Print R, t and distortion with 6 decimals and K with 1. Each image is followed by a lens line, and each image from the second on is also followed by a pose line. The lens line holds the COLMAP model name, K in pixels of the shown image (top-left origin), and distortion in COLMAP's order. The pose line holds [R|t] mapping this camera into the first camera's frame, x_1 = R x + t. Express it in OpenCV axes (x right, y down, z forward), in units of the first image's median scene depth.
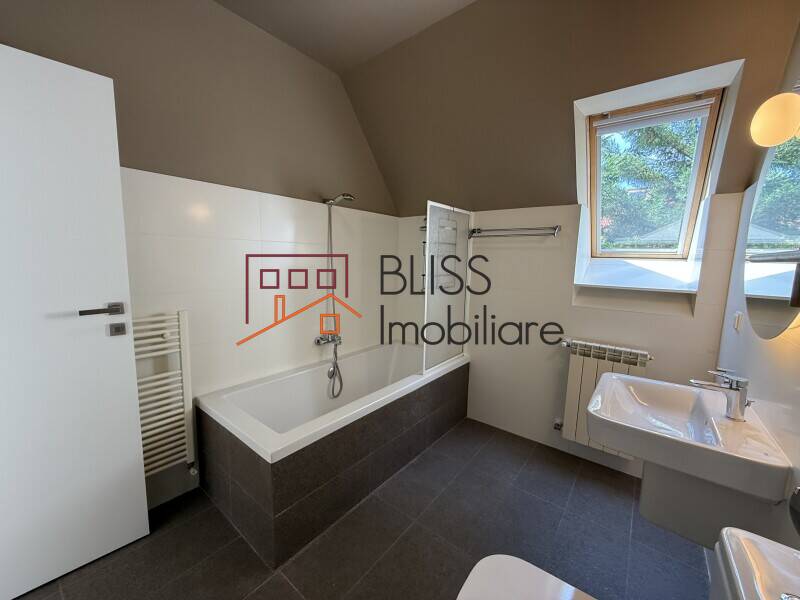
lens RADIAL K [[320.0, 0, 400.0], [0, 320.0, 300.0], [0, 0, 1]] dist [-0.000119, 0.000519]
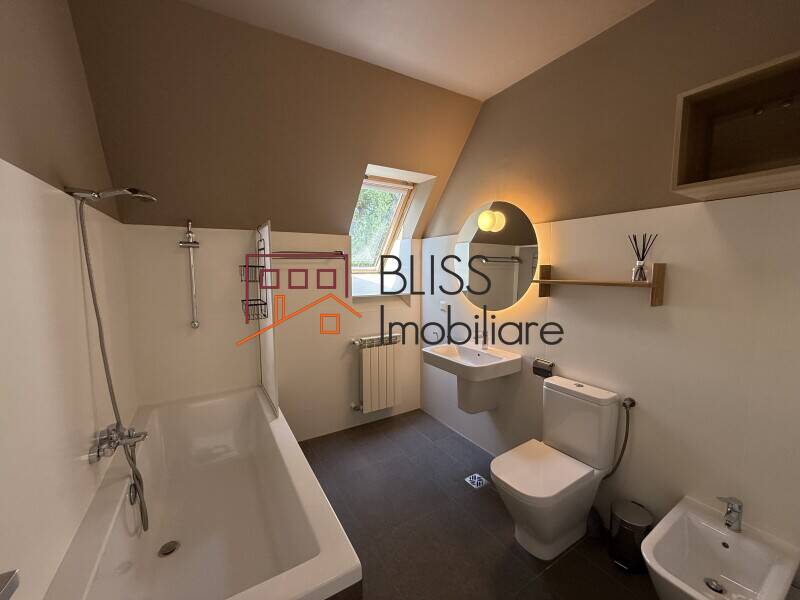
lens RADIAL K [[320.0, 0, 400.0], [0, 320.0, 300.0], [0, 0, 1]] dist [-0.000119, 0.000519]
pose [[0.345191, -0.117812, 0.931109, -0.616891], [0.132986, 0.988220, 0.075736, -0.109602], [-0.929063, 0.097681, 0.356792, 0.364515]]
